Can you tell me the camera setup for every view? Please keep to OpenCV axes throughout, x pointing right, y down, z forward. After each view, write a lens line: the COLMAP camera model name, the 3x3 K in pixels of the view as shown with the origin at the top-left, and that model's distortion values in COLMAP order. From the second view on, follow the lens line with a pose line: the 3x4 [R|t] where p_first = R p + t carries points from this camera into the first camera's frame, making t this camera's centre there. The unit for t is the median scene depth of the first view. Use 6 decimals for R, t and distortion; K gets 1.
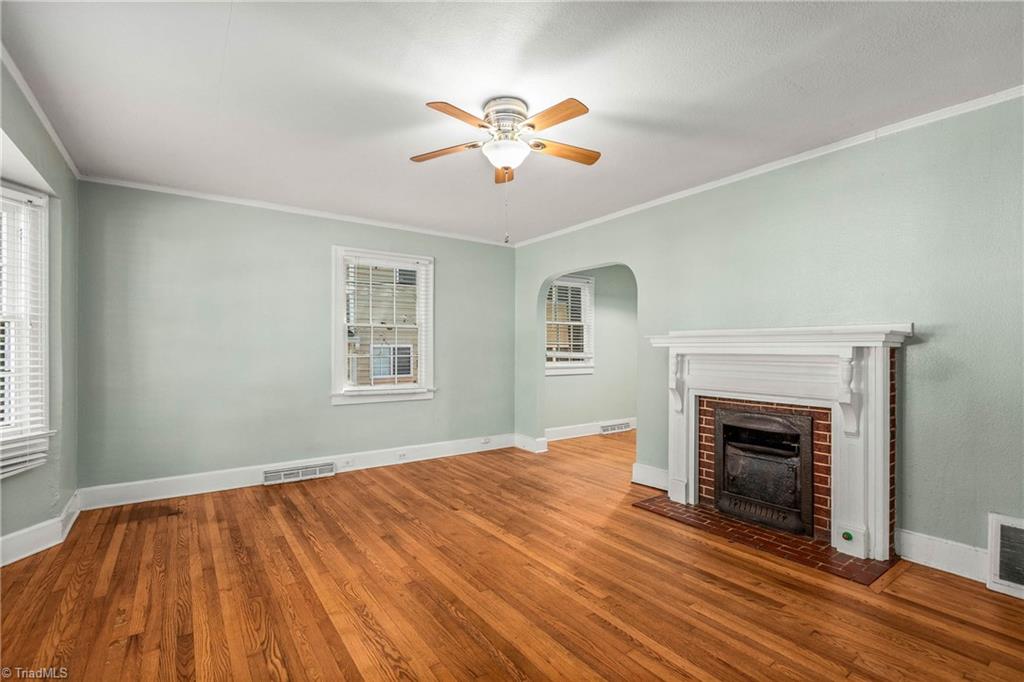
lens RADIAL K [[464.0, 0, 510.5], [0, 464.0, 349.8], [0, 0, 1]] dist [0.002084, -0.000956]
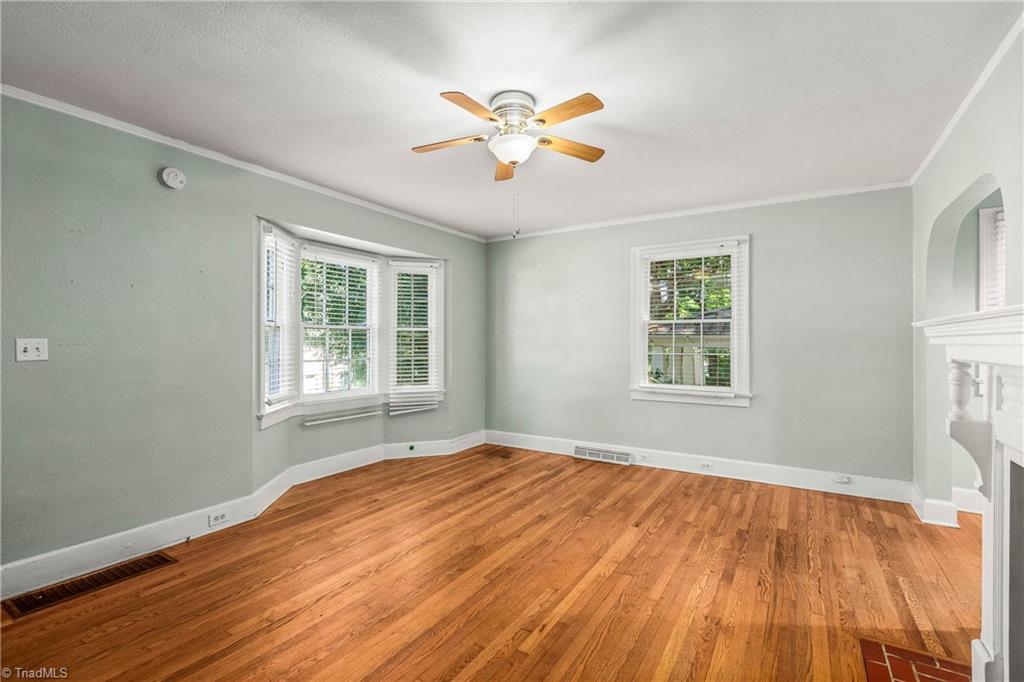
lens RADIAL K [[464.0, 0, 508.0], [0, 464.0, 341.5], [0, 0, 1]] dist [0.002084, -0.000956]
pose [[0.385364, -0.003308, -0.922759, 0.566859], [-0.005522, 0.999967, -0.005892, -0.004213], [0.922748, 0.007366, 0.385333, 0.392169]]
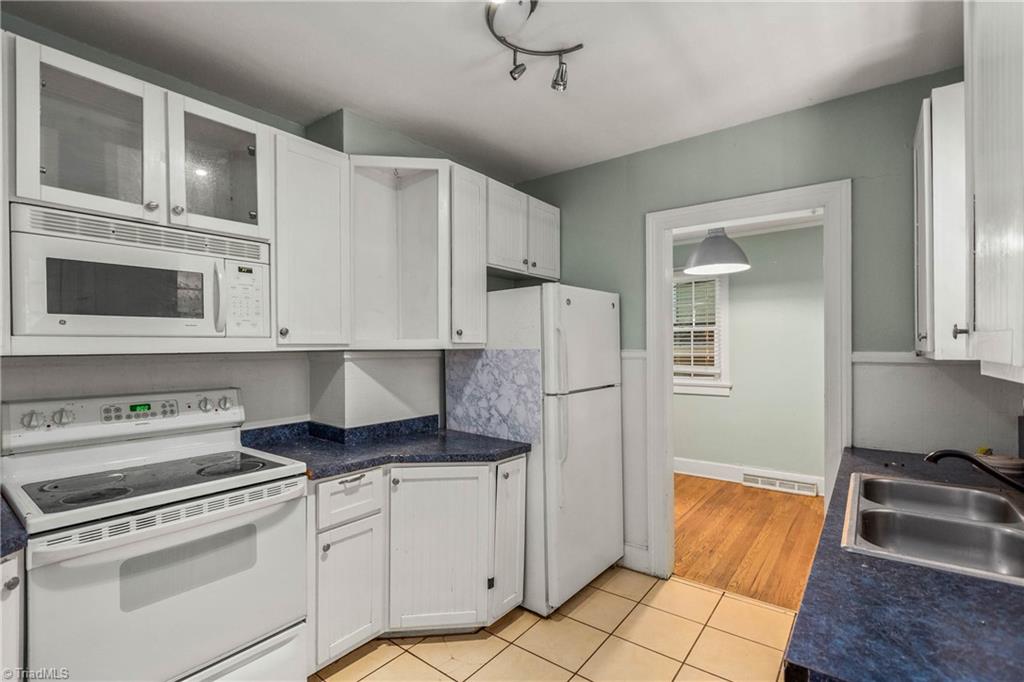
lens RADIAL K [[464.0, 0, 507.1], [0, 464.0, 349.0], [0, 0, 1]] dist [0.002084, -0.000956]
pose [[0.286543, -0.004991, -0.958054, 1.321685], [-0.000212, 0.999986, -0.005273, -0.030774], [0.958067, 0.001715, 0.286538, 0.792630]]
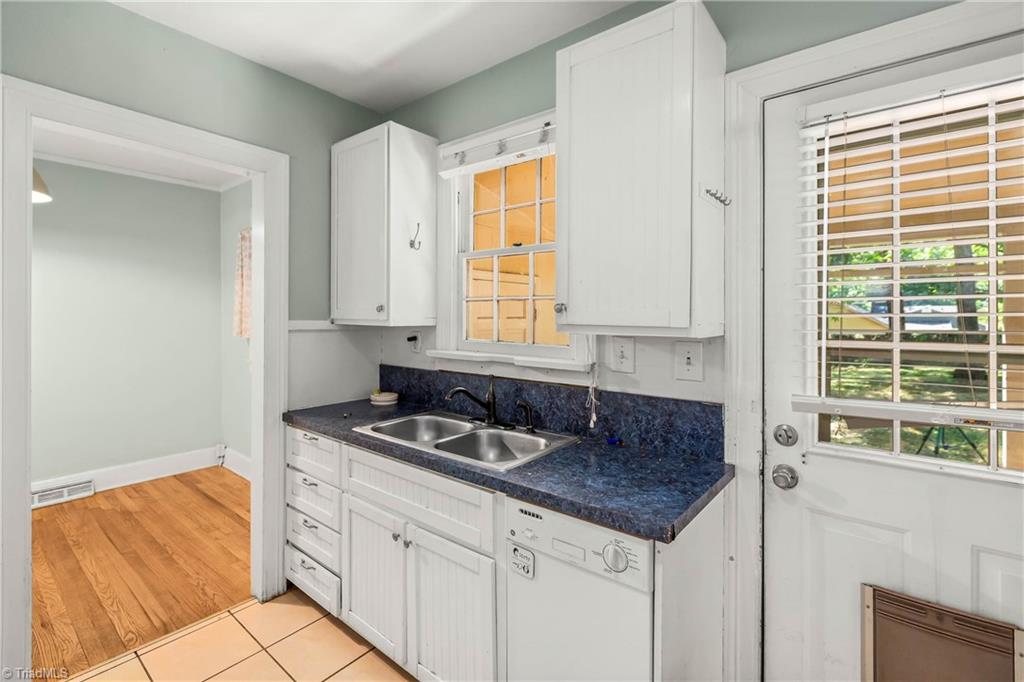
lens RADIAL K [[464.0, 0, 511.4], [0, 464.0, 319.9], [0, 0, 1]] dist [0.002084, -0.000956]
pose [[0.962304, 0.003645, 0.271953, 1.012174], [-0.003251, 0.999993, -0.001901, -0.030403], [-0.271958, 0.000946, 0.962309, 0.712393]]
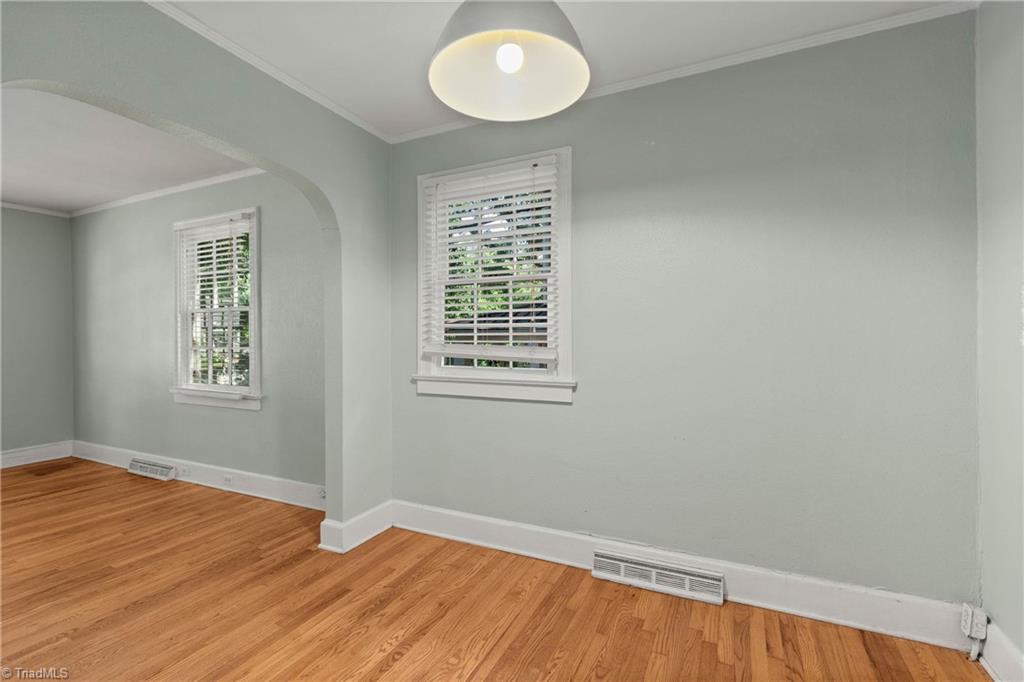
lens RADIAL K [[464.0, 0, 505.8], [0, 464.0, 344.9], [0, 0, 1]] dist [0.002084, -0.000956]
pose [[0.483097, 0.005725, -0.875548, 0.829057], [-0.003251, 0.999983, 0.004744, 0.003254], [0.875561, 0.000554, 0.483108, 1.320306]]
